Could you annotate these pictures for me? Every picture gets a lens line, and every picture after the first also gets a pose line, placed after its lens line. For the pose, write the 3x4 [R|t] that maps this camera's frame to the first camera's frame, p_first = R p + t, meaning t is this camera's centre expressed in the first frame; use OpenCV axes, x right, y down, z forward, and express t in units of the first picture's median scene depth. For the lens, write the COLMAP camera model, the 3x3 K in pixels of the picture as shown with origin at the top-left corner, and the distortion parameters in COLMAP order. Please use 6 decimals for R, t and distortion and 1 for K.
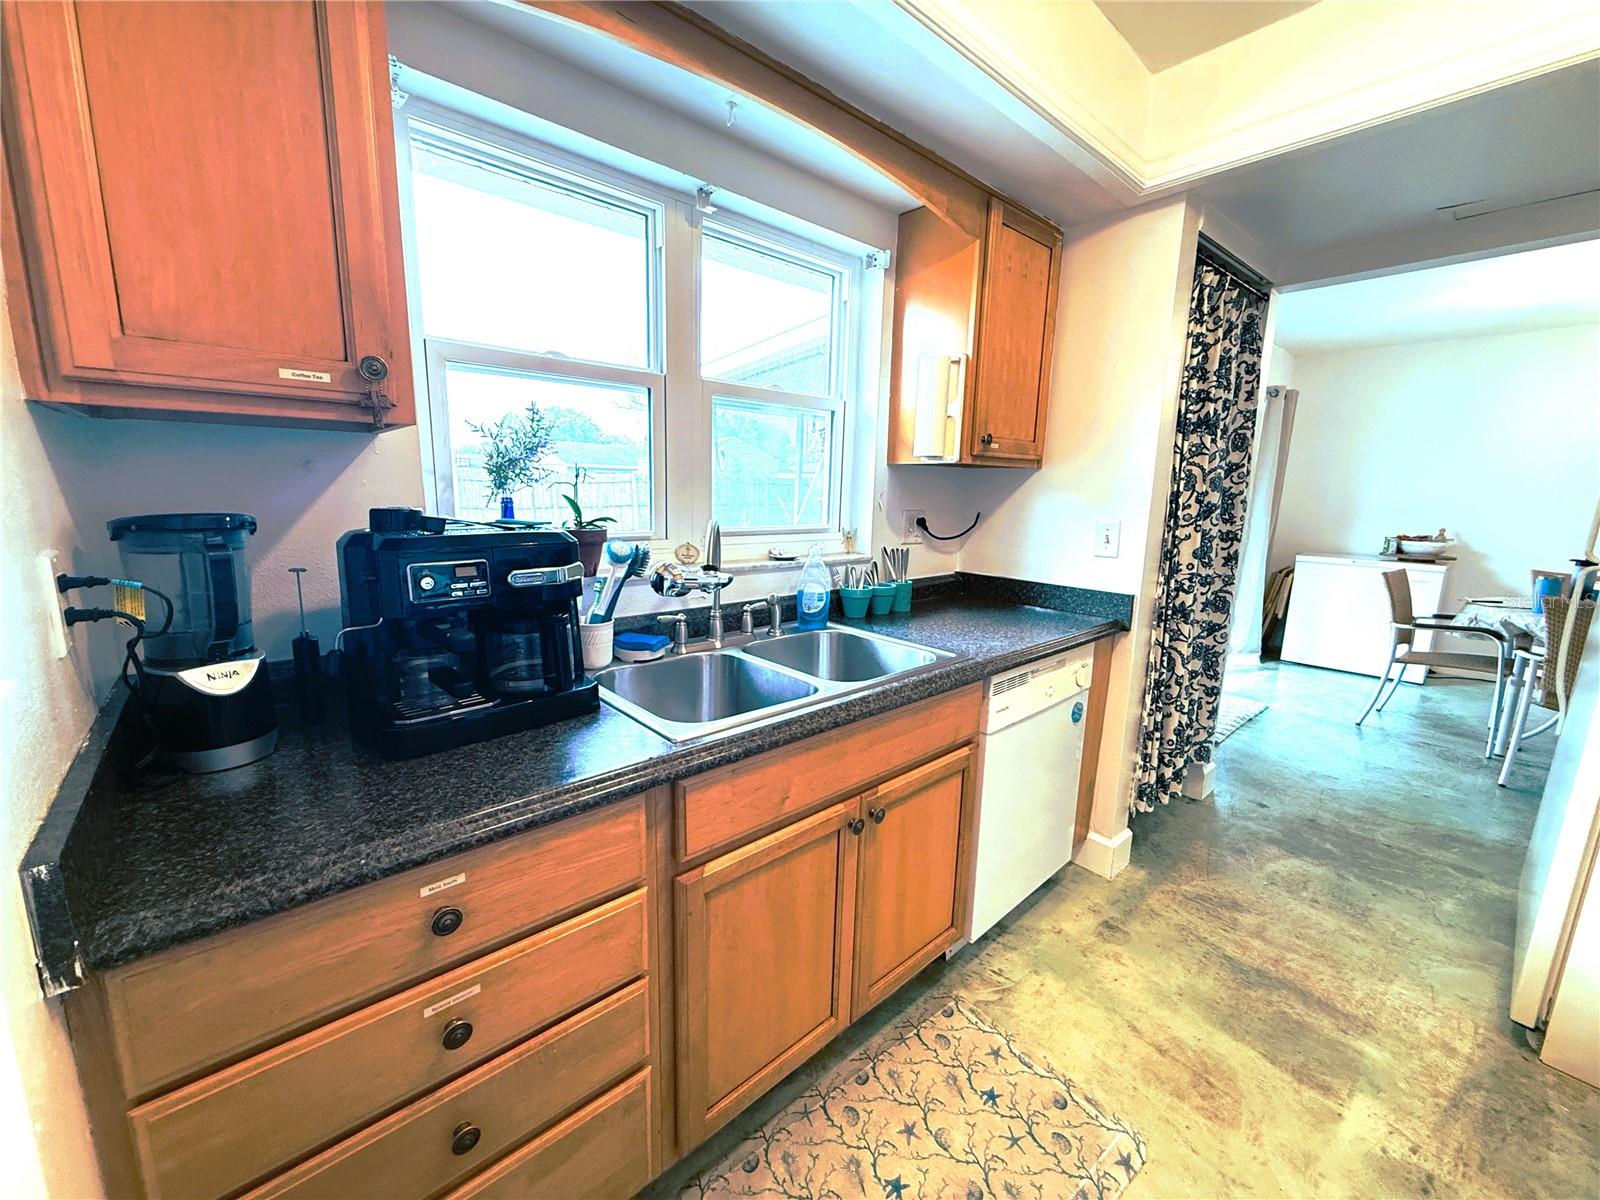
lens RADIAL K [[638.7, 0, 793.1], [0, 638.7, 598.4], [0, 0, 1]] dist [-0.000255, -0.000027]
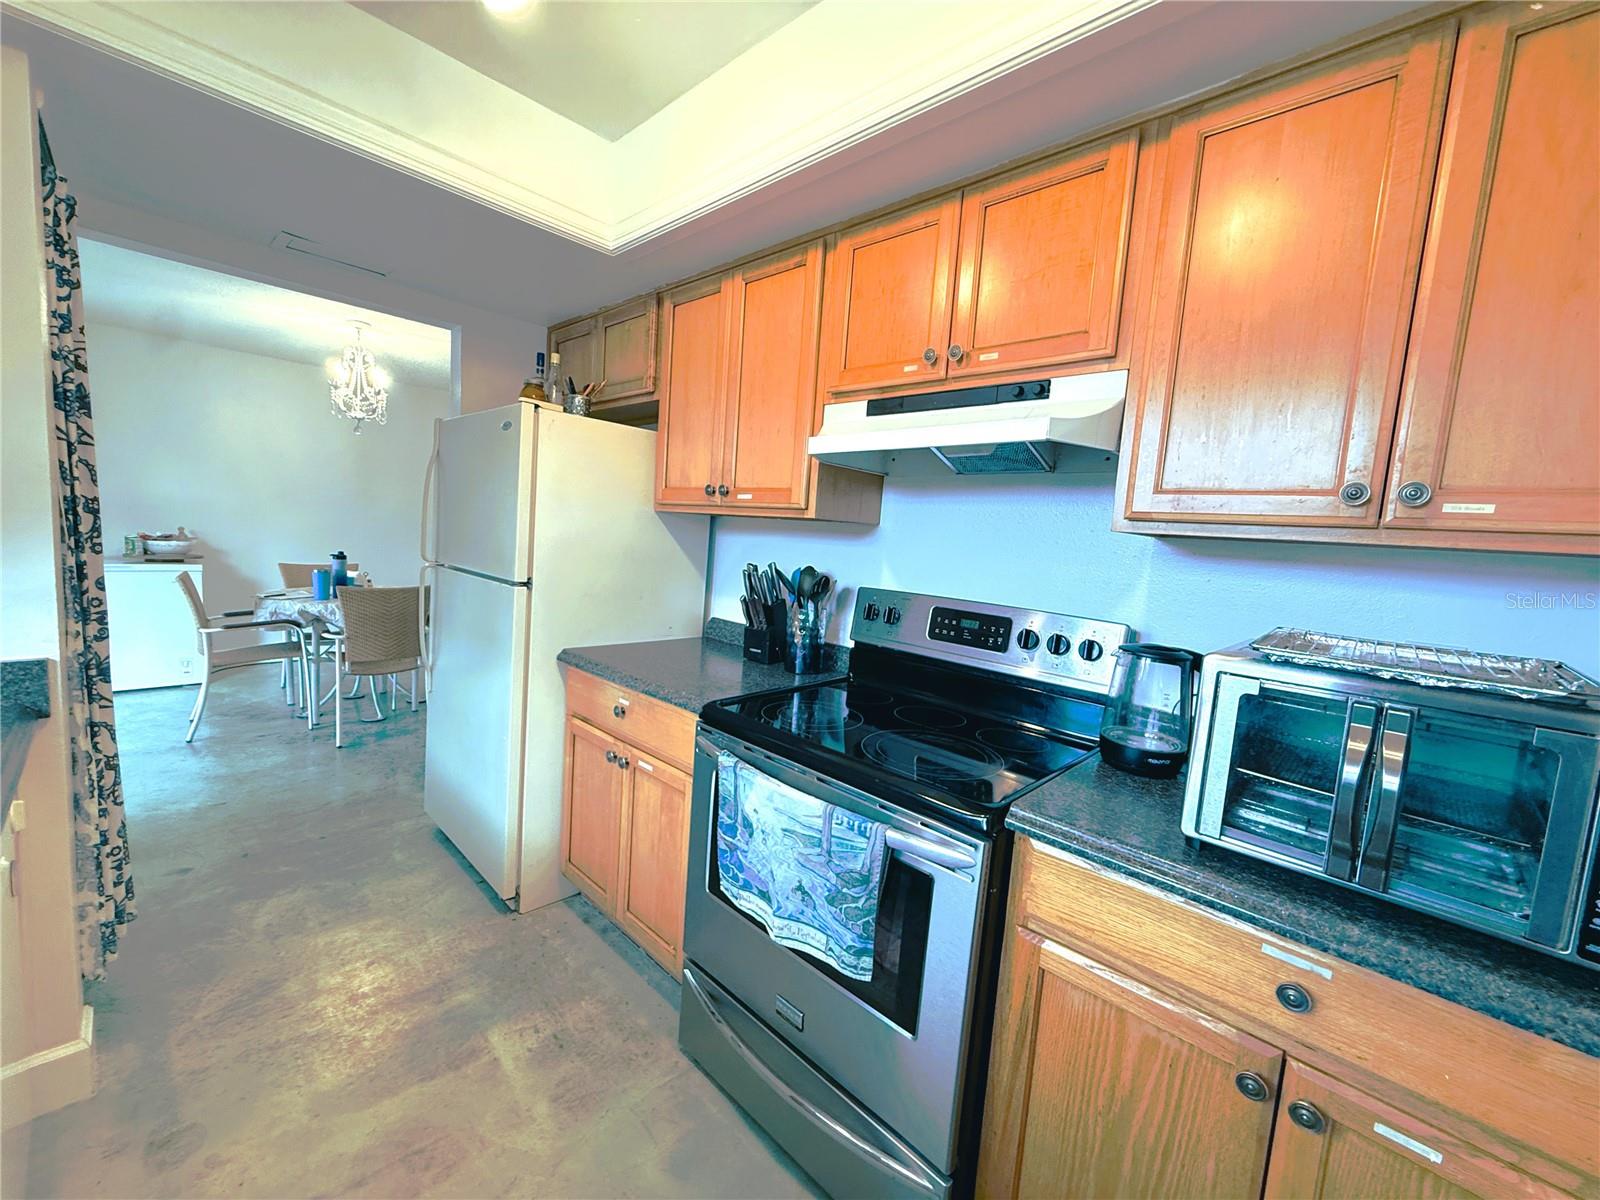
lens RADIAL K [[638.7, 0, 793.1], [0, 638.7, 598.4], [0, 0, 1]] dist [-0.000255, -0.000027]
pose [[-0.081324, -0.126946, 0.988570, -0.150939], [0.108741, 0.984805, 0.135408, -0.073083], [-0.990738, 0.118510, -0.066284, 0.312601]]
